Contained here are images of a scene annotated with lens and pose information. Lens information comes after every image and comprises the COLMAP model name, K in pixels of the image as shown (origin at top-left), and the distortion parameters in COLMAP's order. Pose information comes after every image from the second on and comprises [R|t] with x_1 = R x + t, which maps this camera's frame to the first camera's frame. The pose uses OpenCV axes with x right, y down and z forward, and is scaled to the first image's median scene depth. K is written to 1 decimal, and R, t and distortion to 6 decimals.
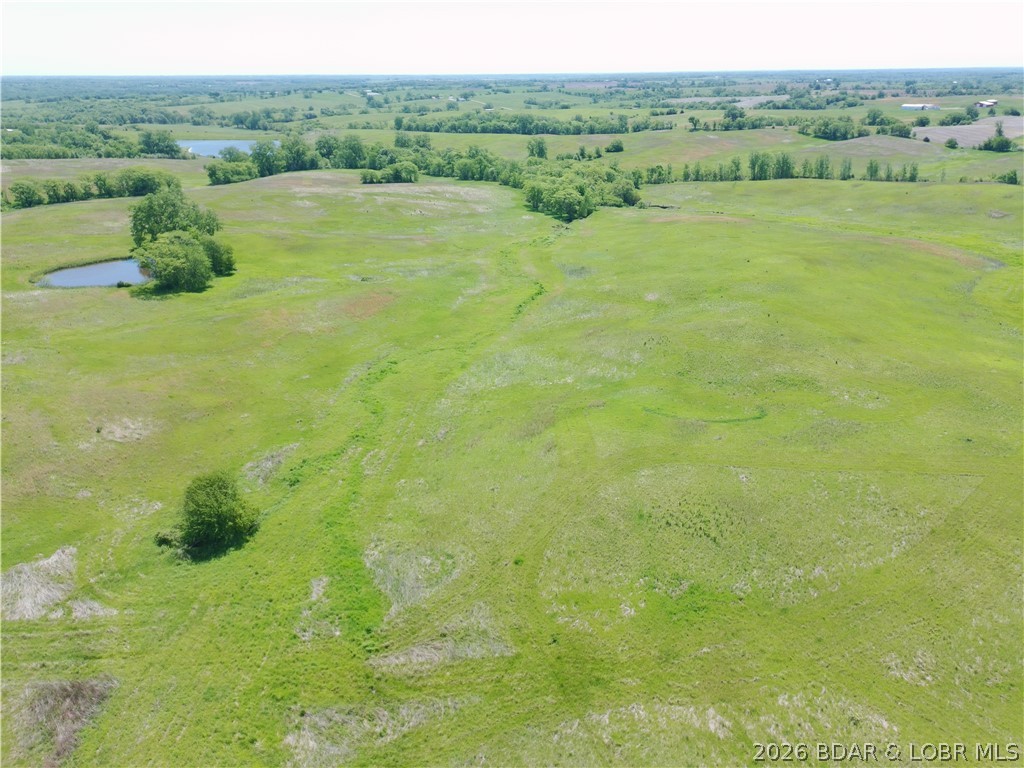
lens RADIAL K [[753.6, 0, 516.2], [0, 753.6, 388.9], [0, 0, 1]] dist [0.067327, -0.058873]
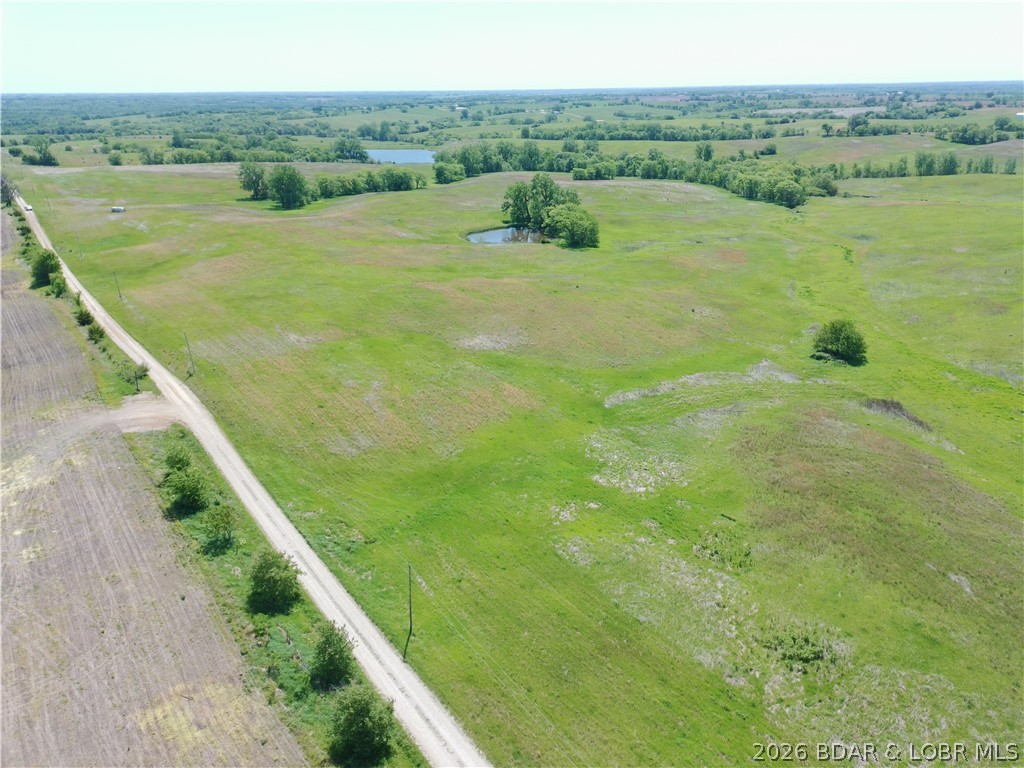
lens RADIAL K [[753.6, 0, 516.2], [0, 753.6, 388.9], [0, 0, 1]] dist [0.067327, -0.058873]
pose [[0.998578, 0.016167, -0.050793, -0.173410], [-0.017034, 0.999716, -0.016665, 0.051260], [0.050509, 0.017506, 0.998570, -0.115067]]
